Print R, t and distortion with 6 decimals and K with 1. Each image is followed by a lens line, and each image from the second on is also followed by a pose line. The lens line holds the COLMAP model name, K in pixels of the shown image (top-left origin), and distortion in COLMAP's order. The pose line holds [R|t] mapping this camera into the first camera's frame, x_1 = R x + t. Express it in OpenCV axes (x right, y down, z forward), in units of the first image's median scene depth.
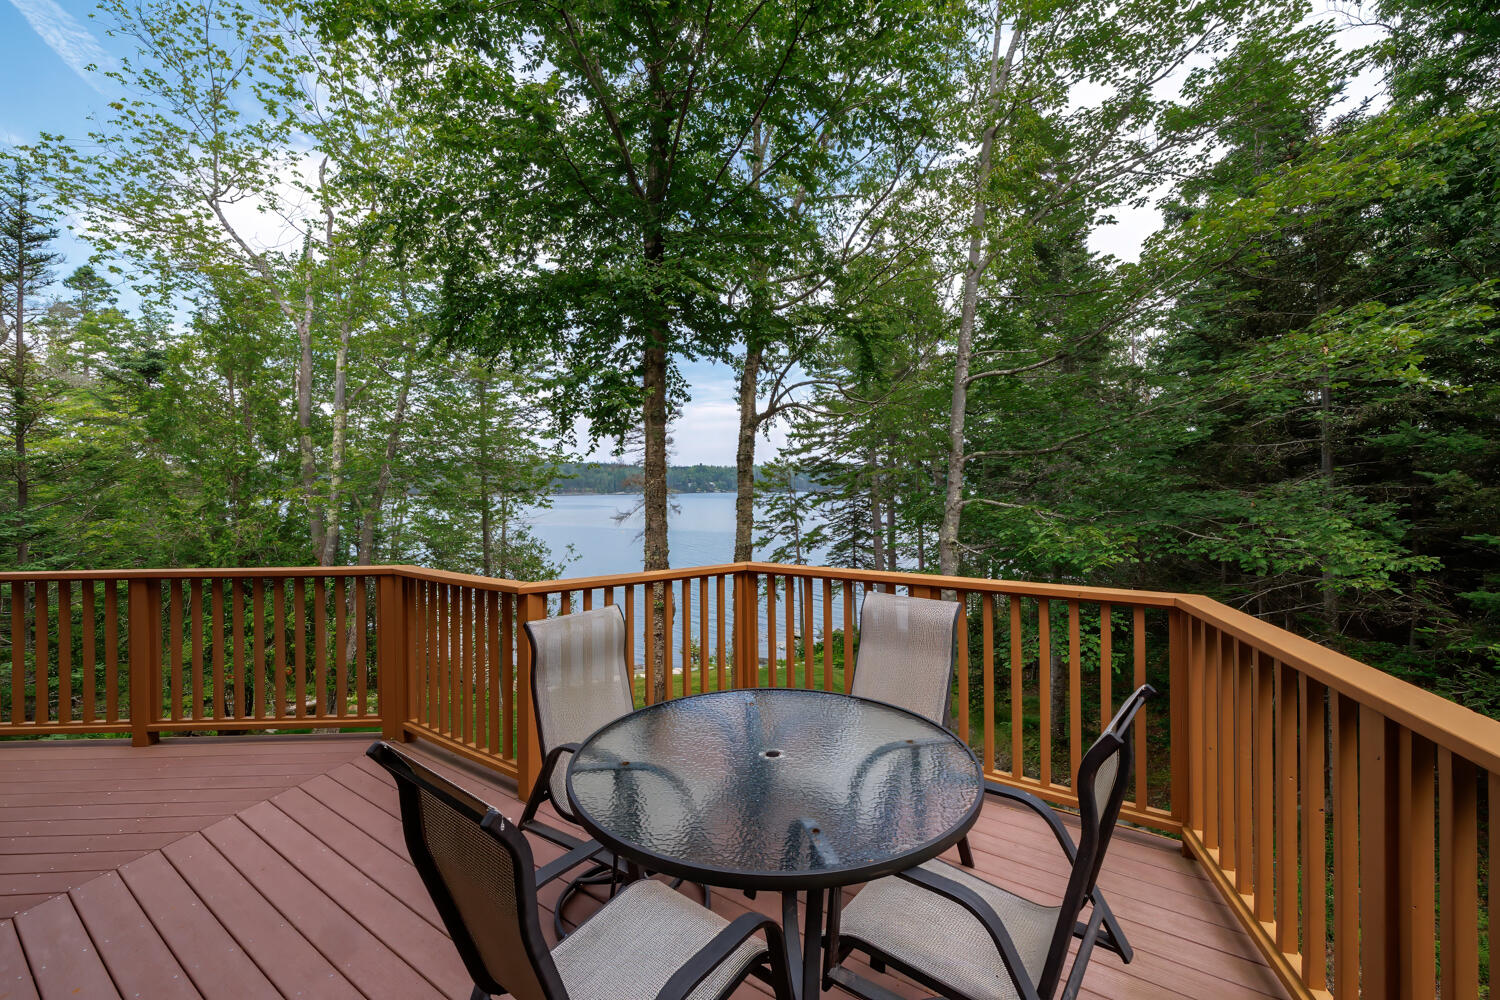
lens RADIAL K [[647.7, 0, 748.3], [0, 647.7, 488.7], [0, 0, 1]] dist [0.001919, -0.000119]
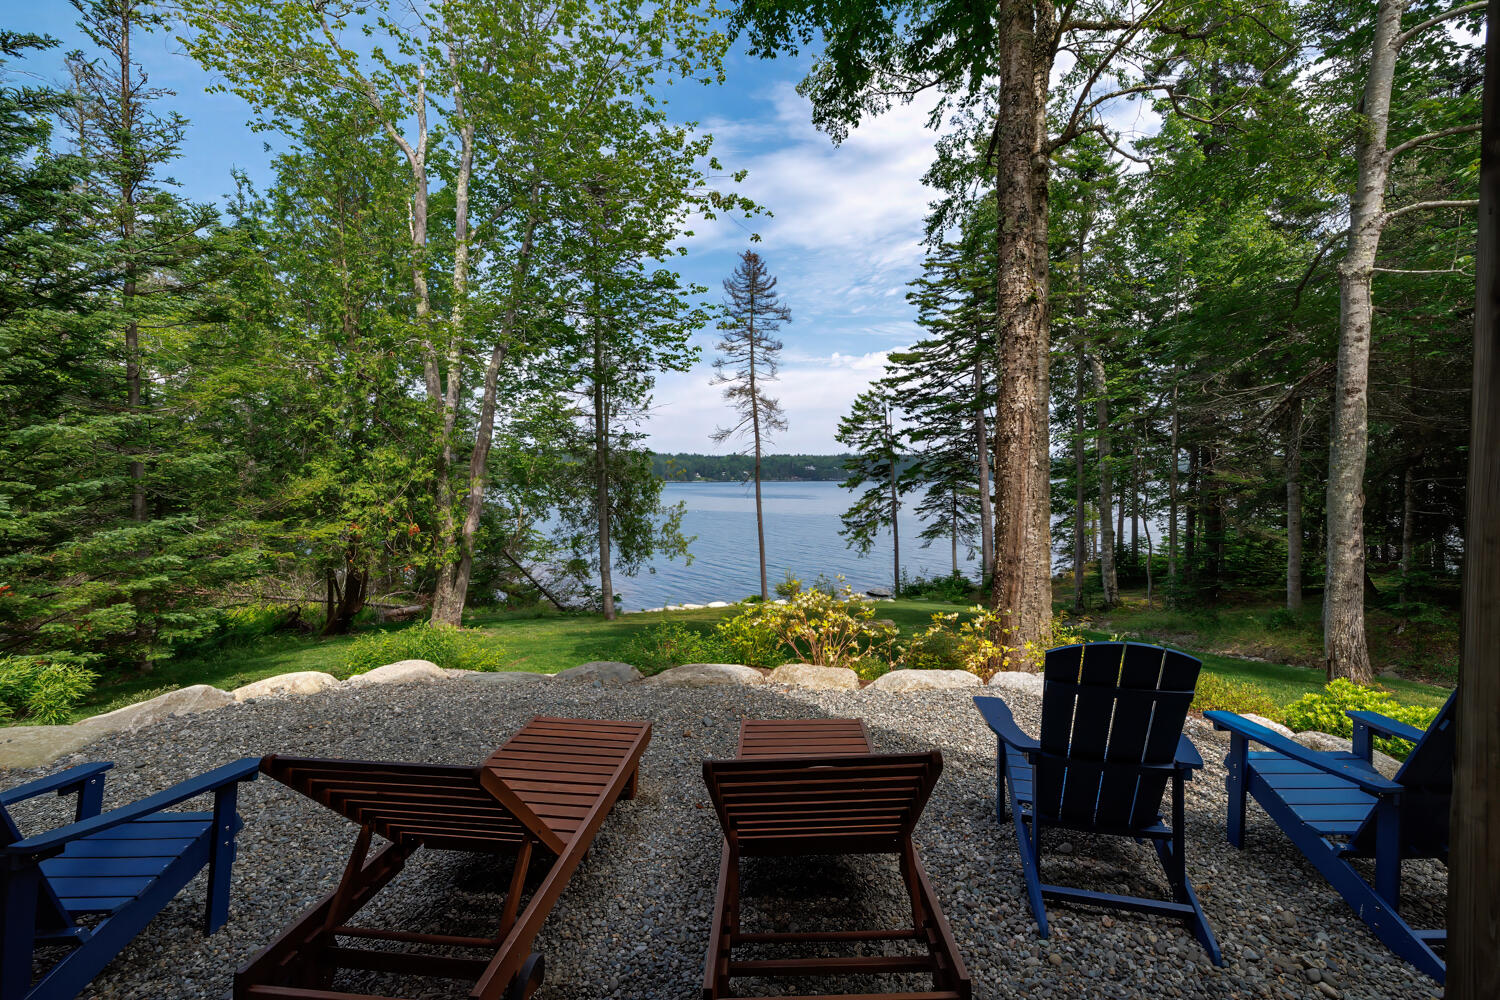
lens RADIAL K [[647.7, 0, 743.1], [0, 647.7, 488.6], [0, 0, 1]] dist [0.001919, -0.000119]
pose [[0.998332, 0.006019, -0.057415, -0.085646], [-0.005250, 0.999895, 0.013539, 0.081999], [0.057490, -0.013215, 0.998259, 0.063957]]
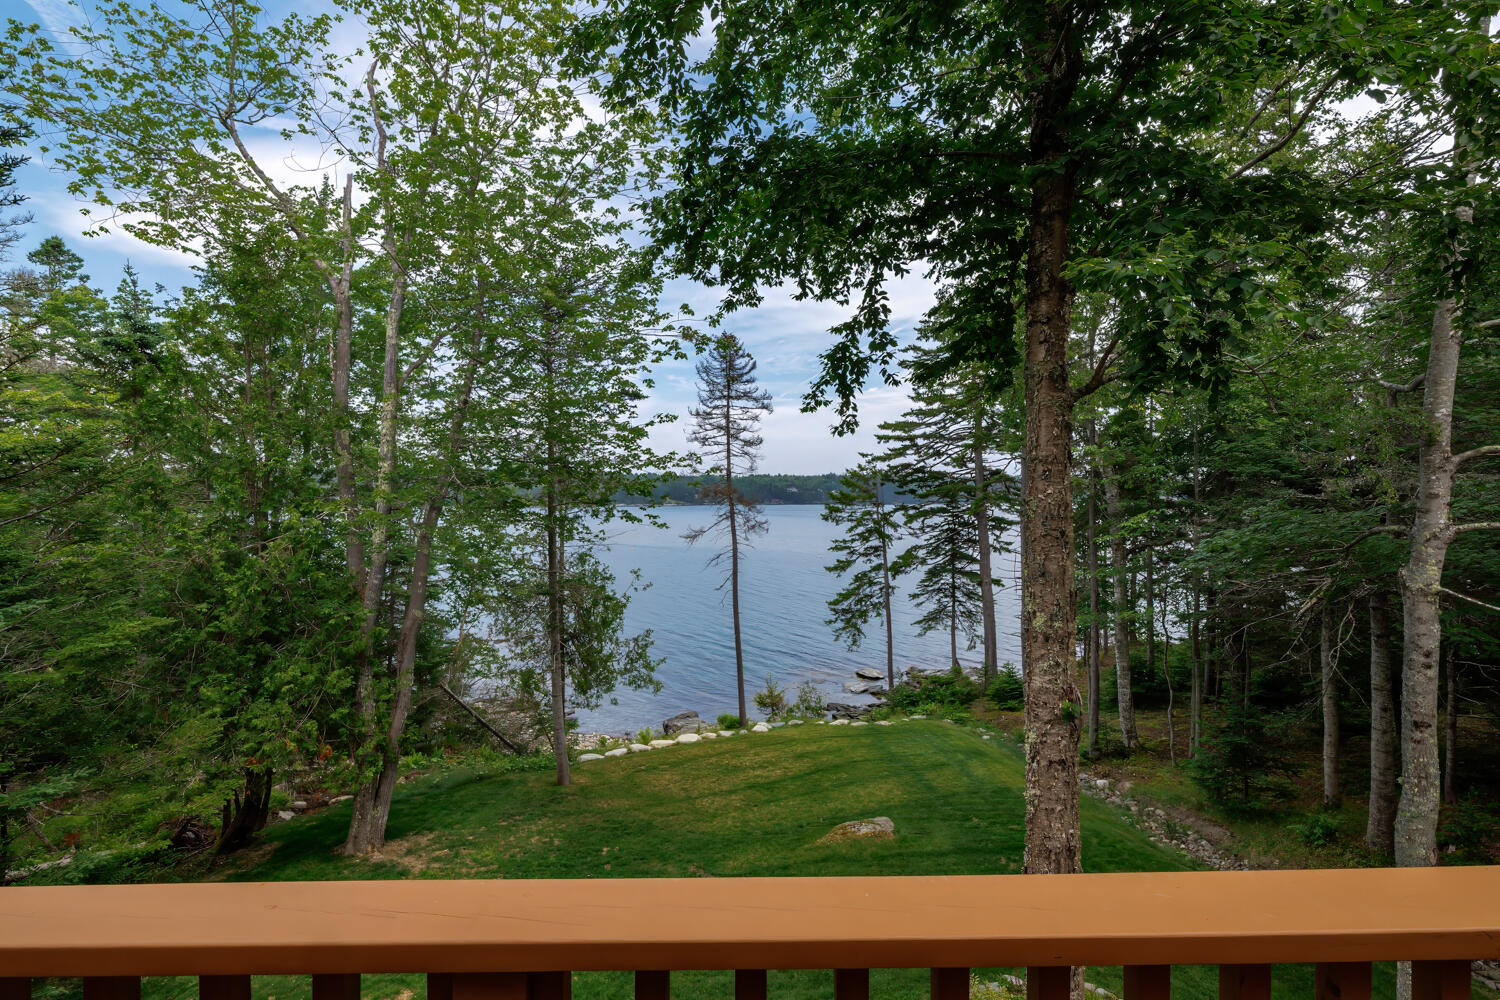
lens RADIAL K [[715.1, 0, 749.1], [0, 715.1, 488.5], [0, 0, 1]] dist [-0.007677, 0.001736]
pose [[0.999882, 0.004985, -0.014525, -0.087229], [-0.005230, 0.999844, -0.016876, -0.000328], [0.014439, 0.016950, 0.999752, 0.079839]]
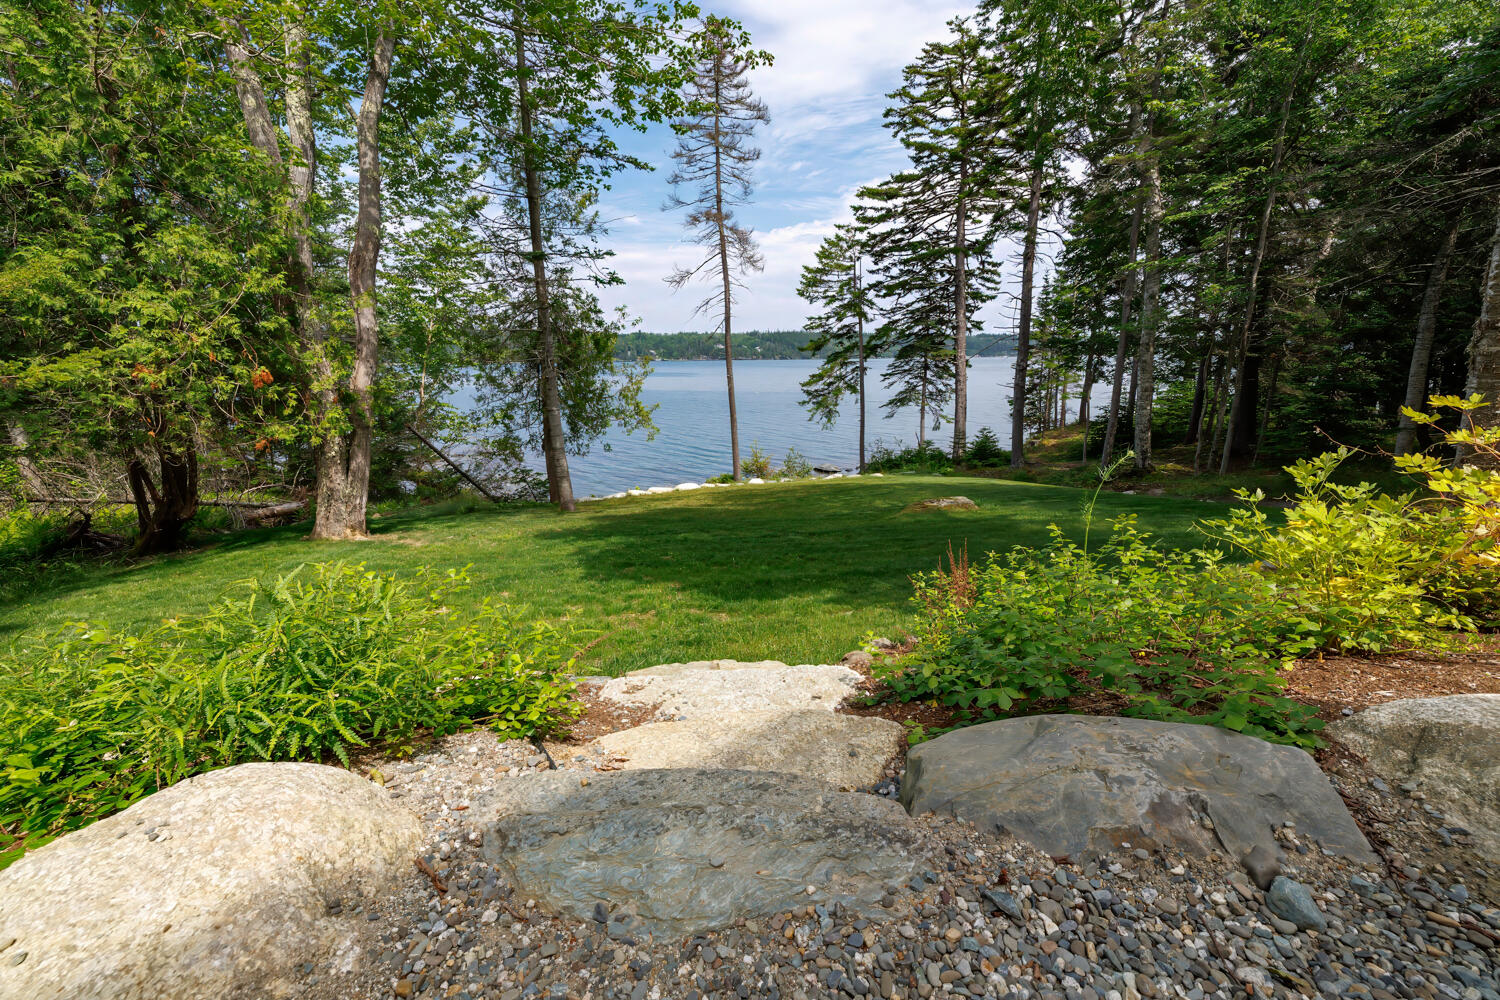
lens RADIAL K [[647.7, 0, 748.8], [0, 647.7, 498.1], [0, 0, 1]] dist [0.001919, -0.000119]
pose [[0.995759, -0.022422, 0.089231, -0.145108], [0.003293, 0.977913, 0.208985, 0.103446], [-0.091946, -0.207805, 0.973839, 0.174081]]
